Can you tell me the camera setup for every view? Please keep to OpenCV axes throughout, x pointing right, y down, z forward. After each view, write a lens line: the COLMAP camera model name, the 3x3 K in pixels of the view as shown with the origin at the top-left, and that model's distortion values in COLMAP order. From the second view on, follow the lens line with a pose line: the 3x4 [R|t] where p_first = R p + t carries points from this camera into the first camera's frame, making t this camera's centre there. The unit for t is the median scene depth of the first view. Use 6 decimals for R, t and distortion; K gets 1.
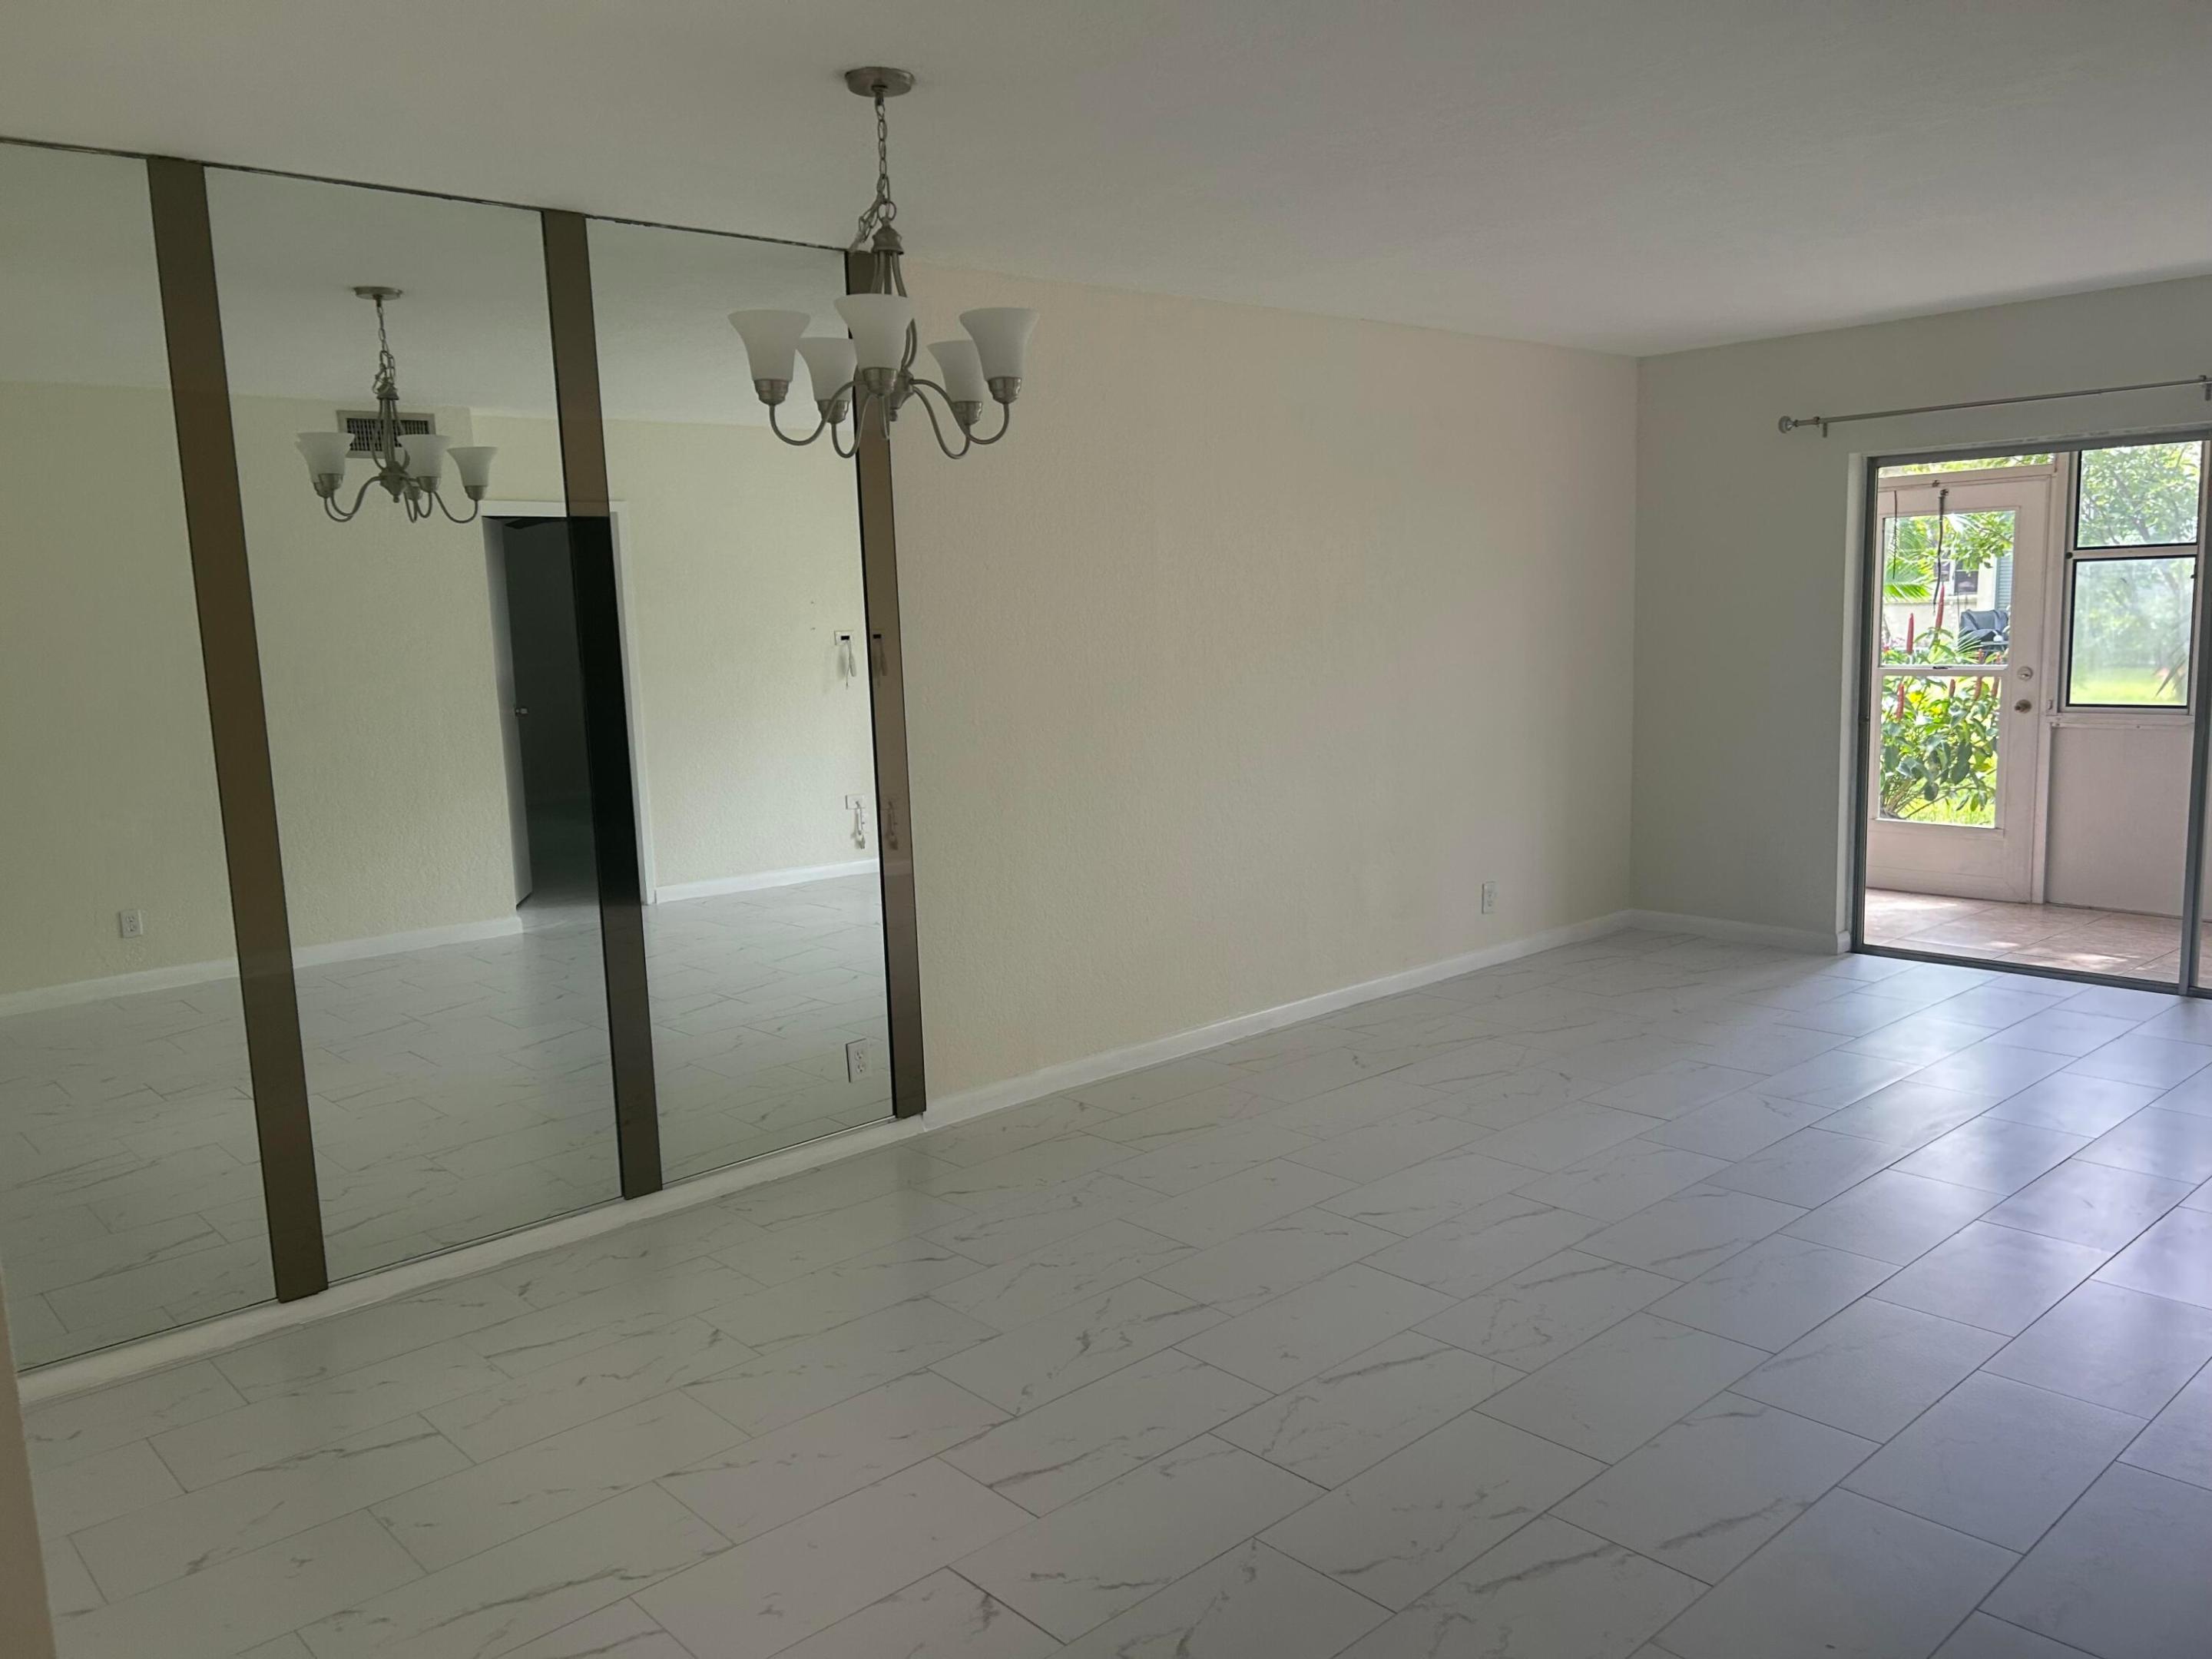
lens RADIAL K [[1694.9, 0, 1106.0], [0, 1694.9, 829.5], [0, 0, 1]] dist [0.055162, 0.000553]
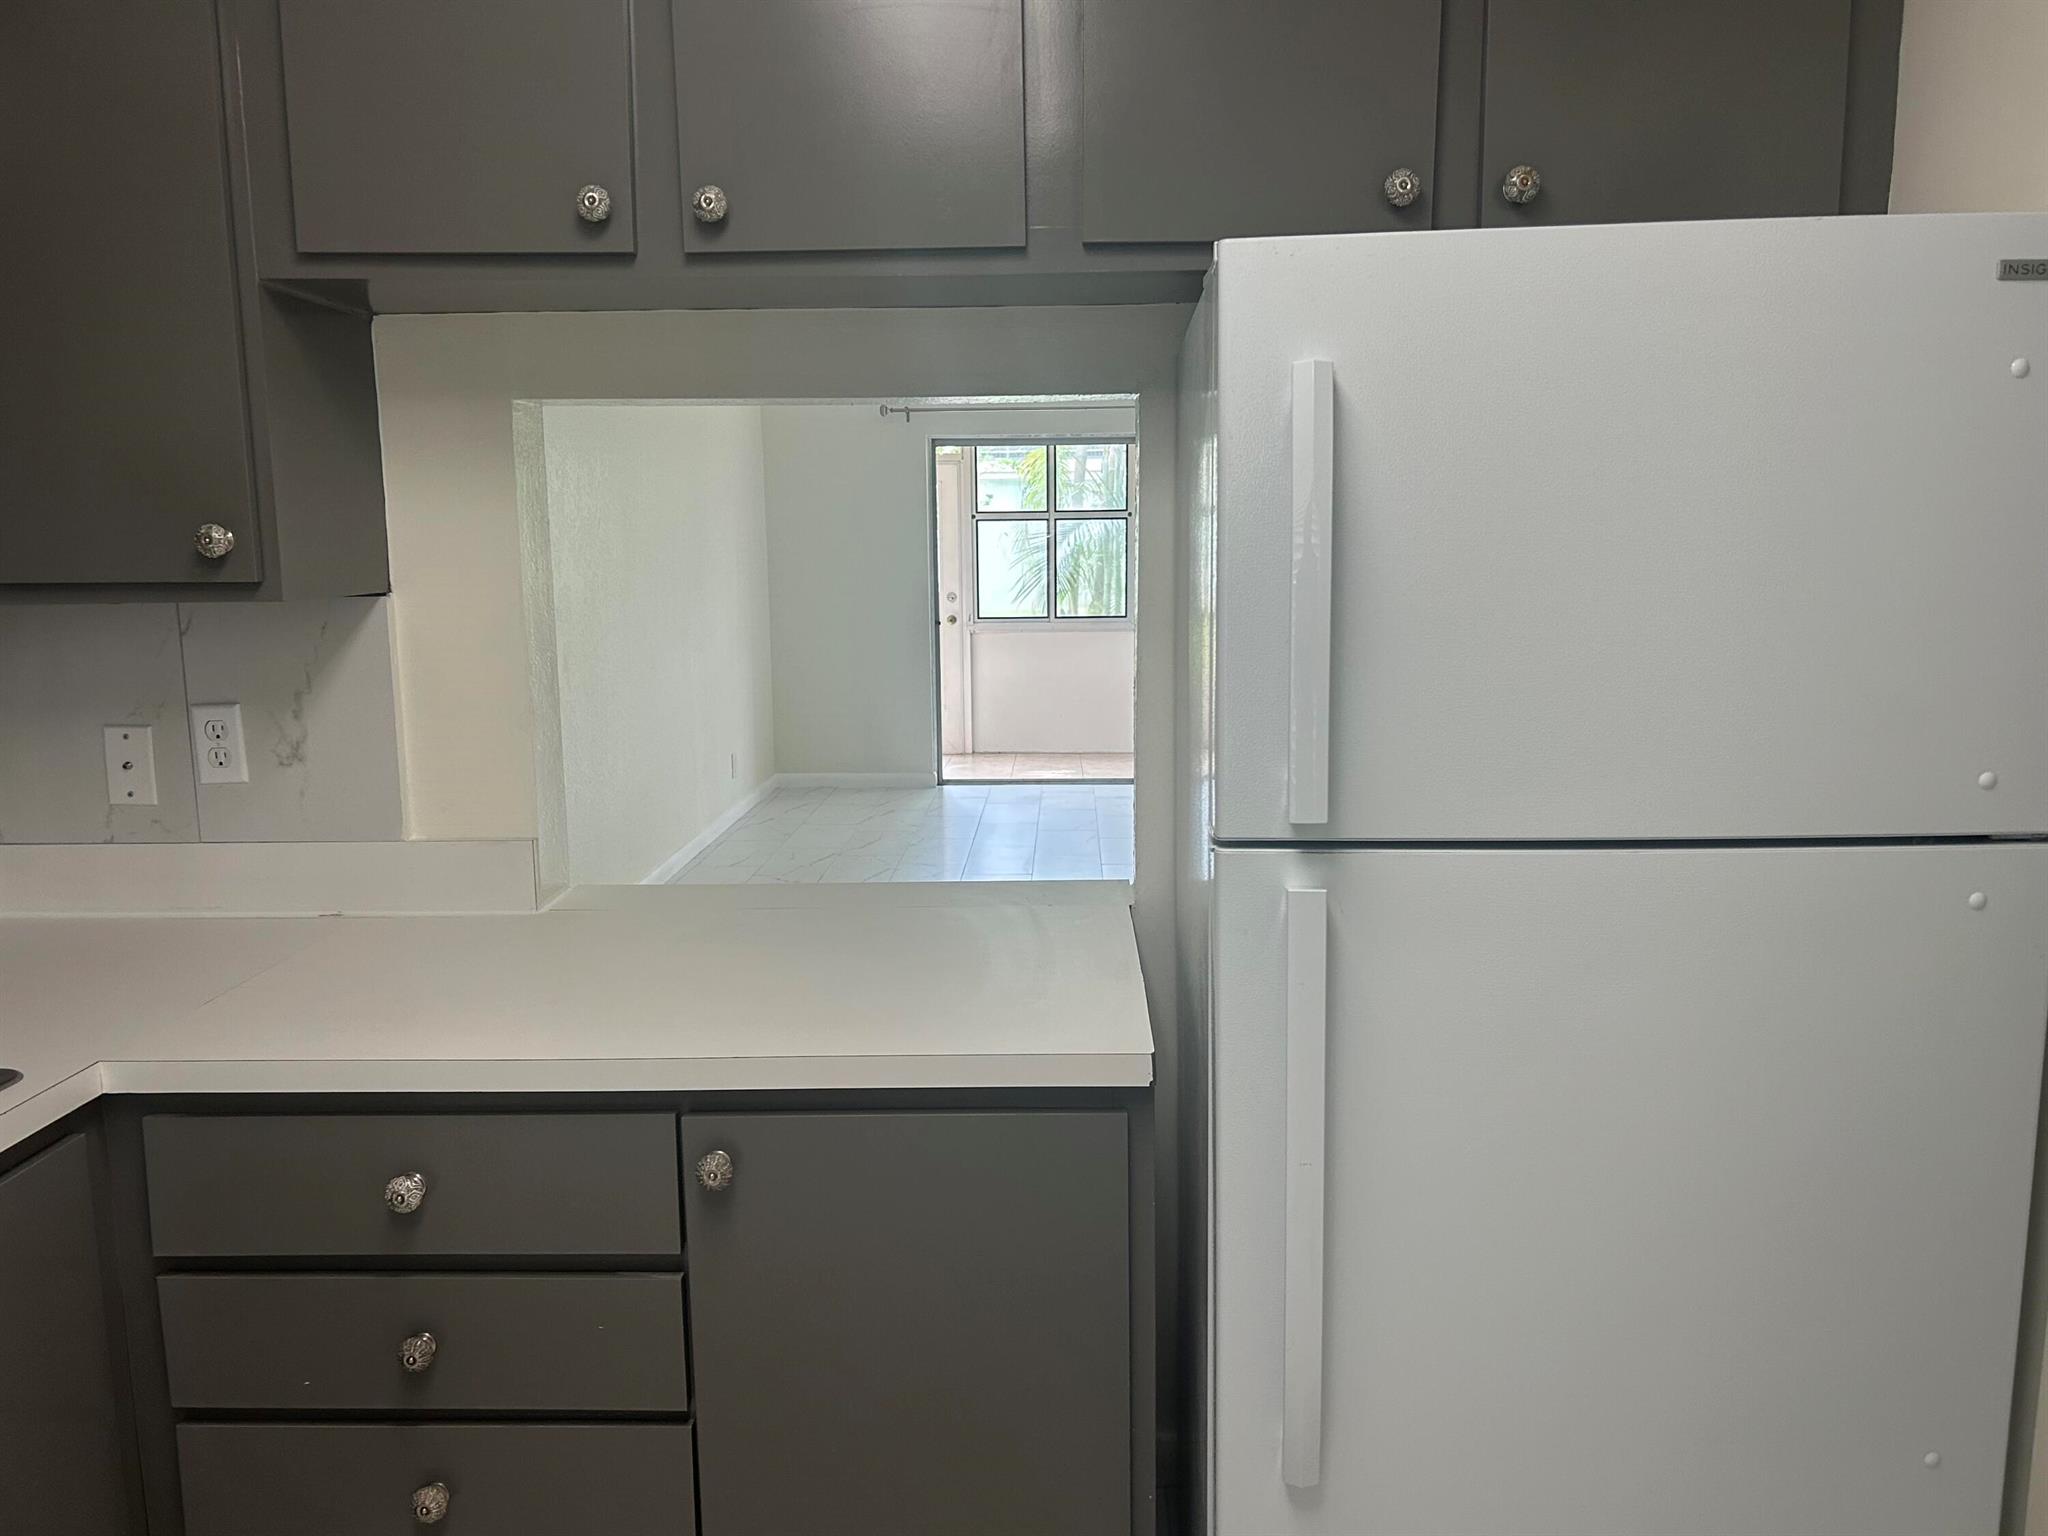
lens RADIAL K [[1569.2, 0, 1024.0], [0, 1569.2, 768.0], [0, 0, 1]] dist [0.055162, 0.000553]
pose [[0.702293, -0.078833, 0.707510, -0.435722], [0.087543, 0.995870, 0.024065, 0.031517], [-0.706485, 0.045037, 0.706294, 0.026154]]
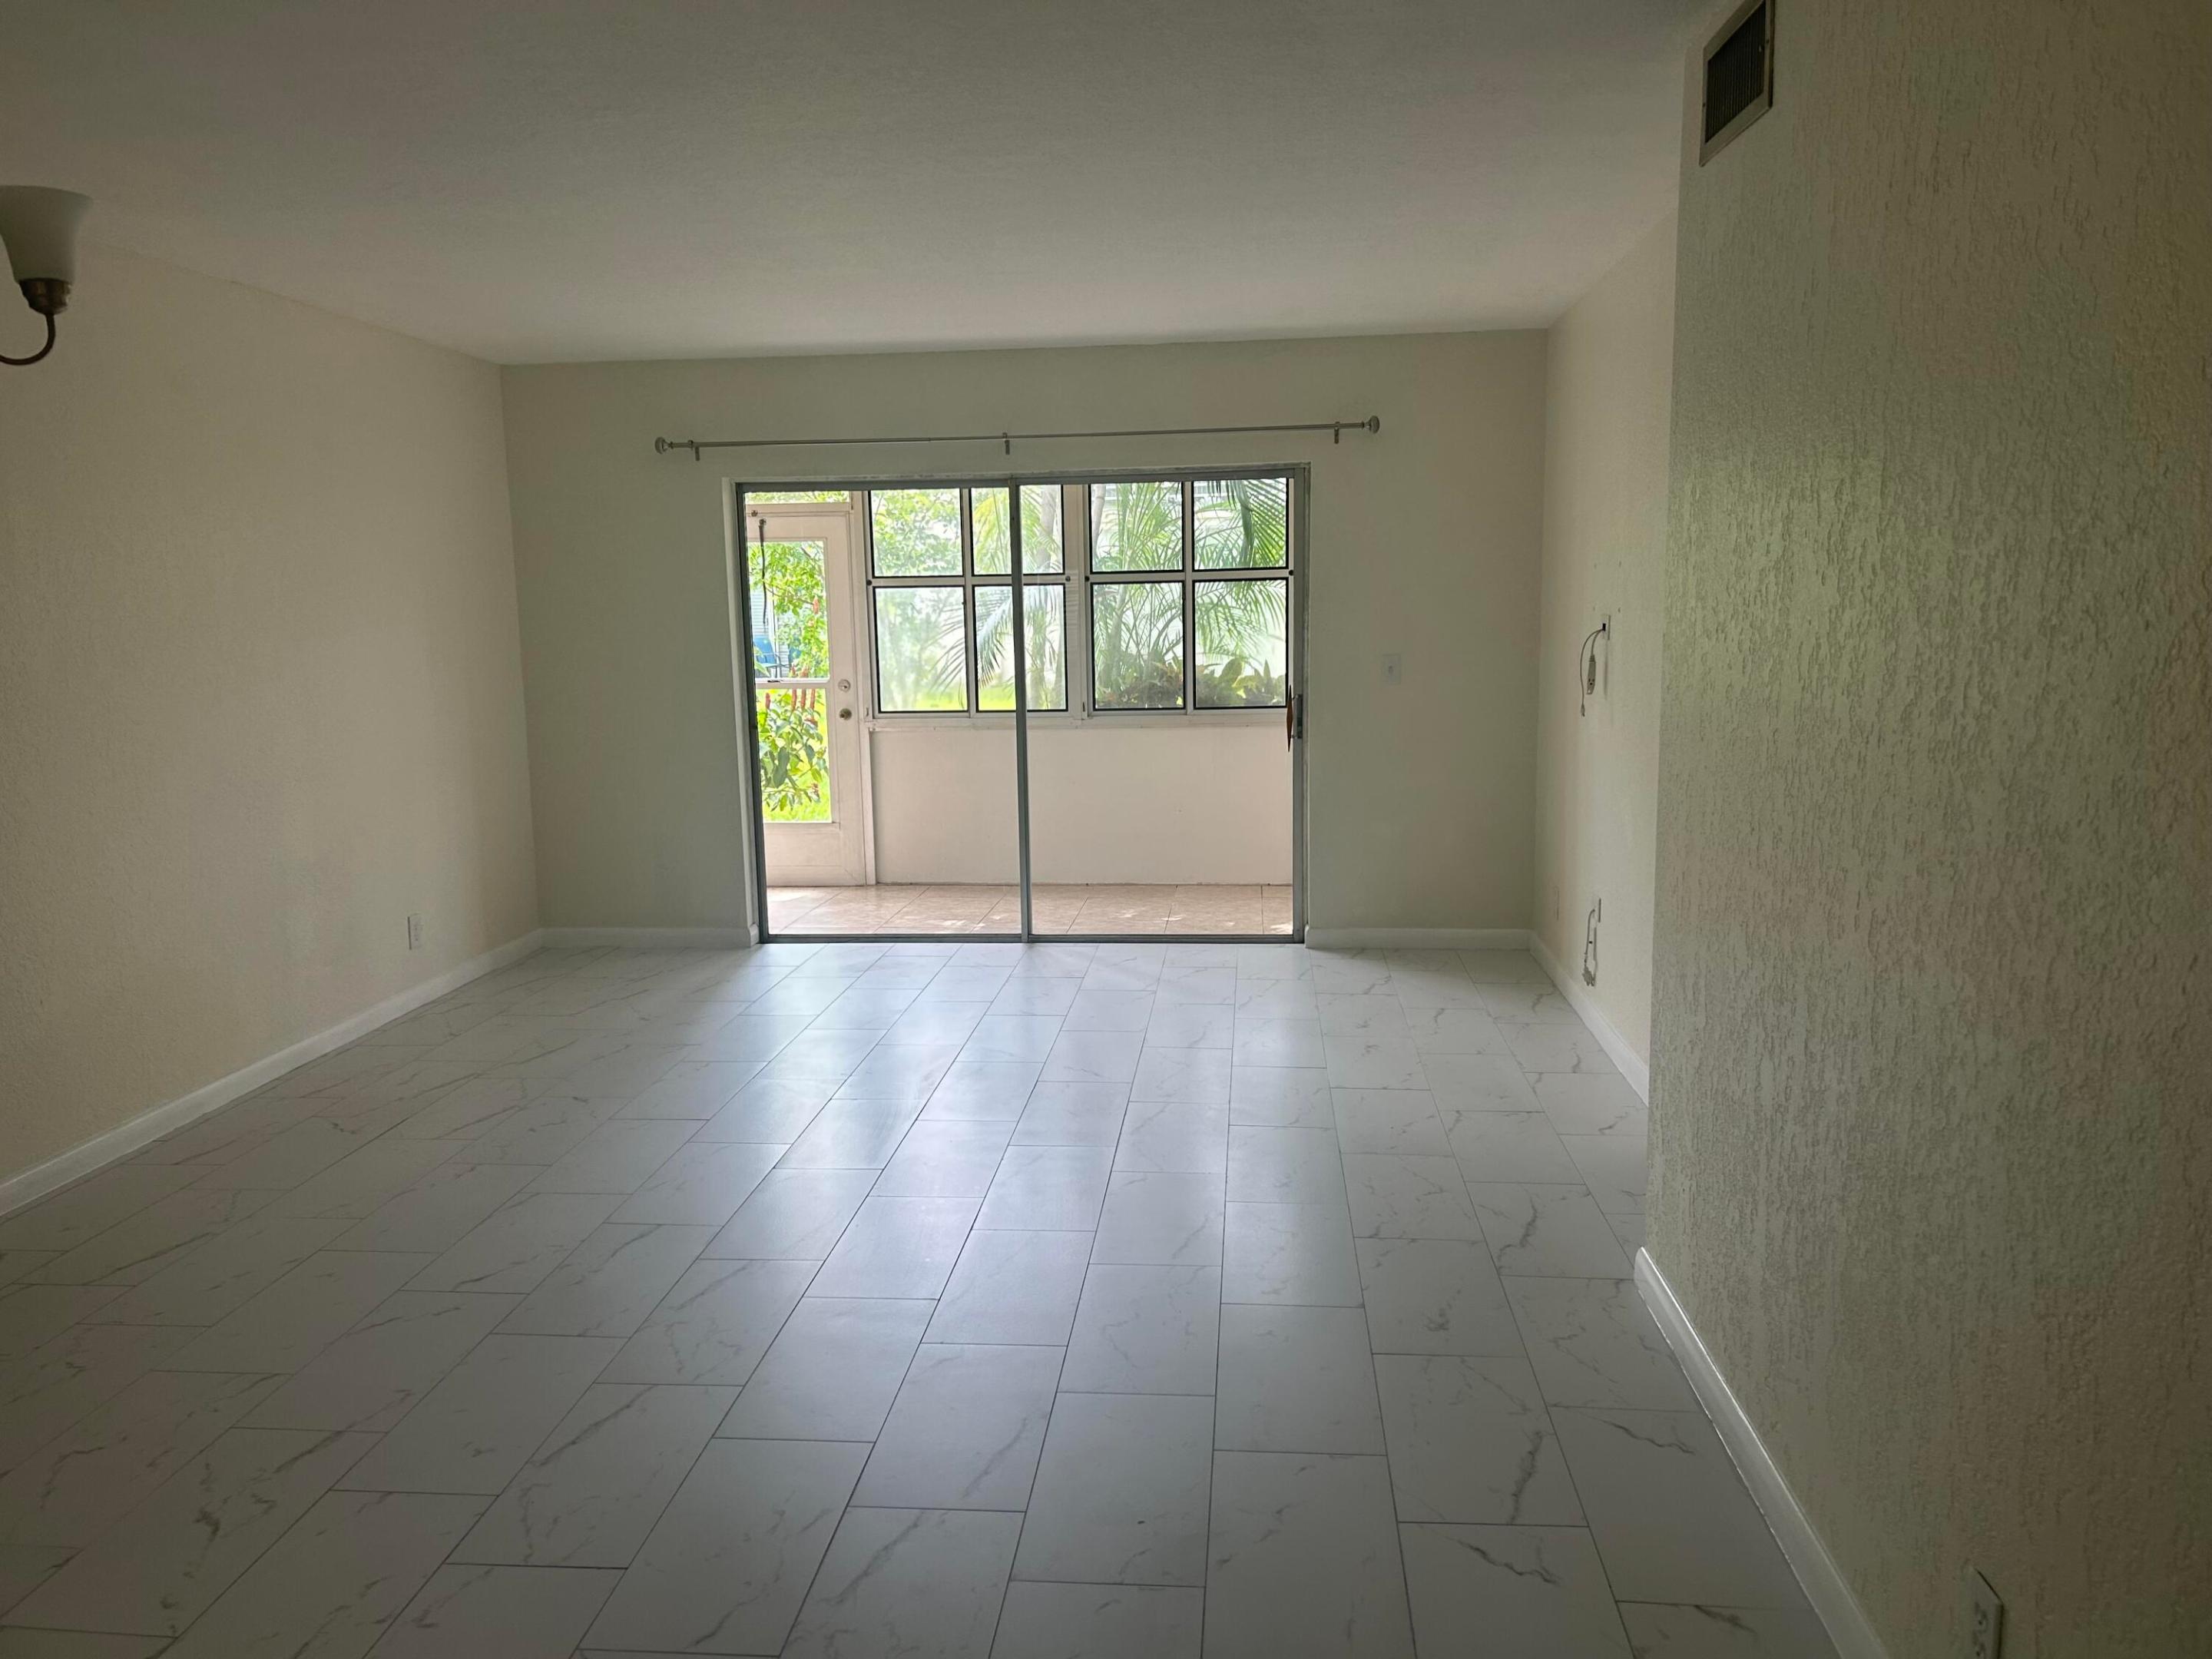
lens RADIAL K [[1680.0, 0, 1109.8], [0, 1680.0, 859.7], [0, 0, 1]] dist [0.081850, -0.096786]
pose [[0.745713, -0.086473, 0.660632, -0.096809], [0.084780, 0.995797, 0.034646, 0.000973], [-0.660852, 0.030172, 0.749910, 0.056555]]
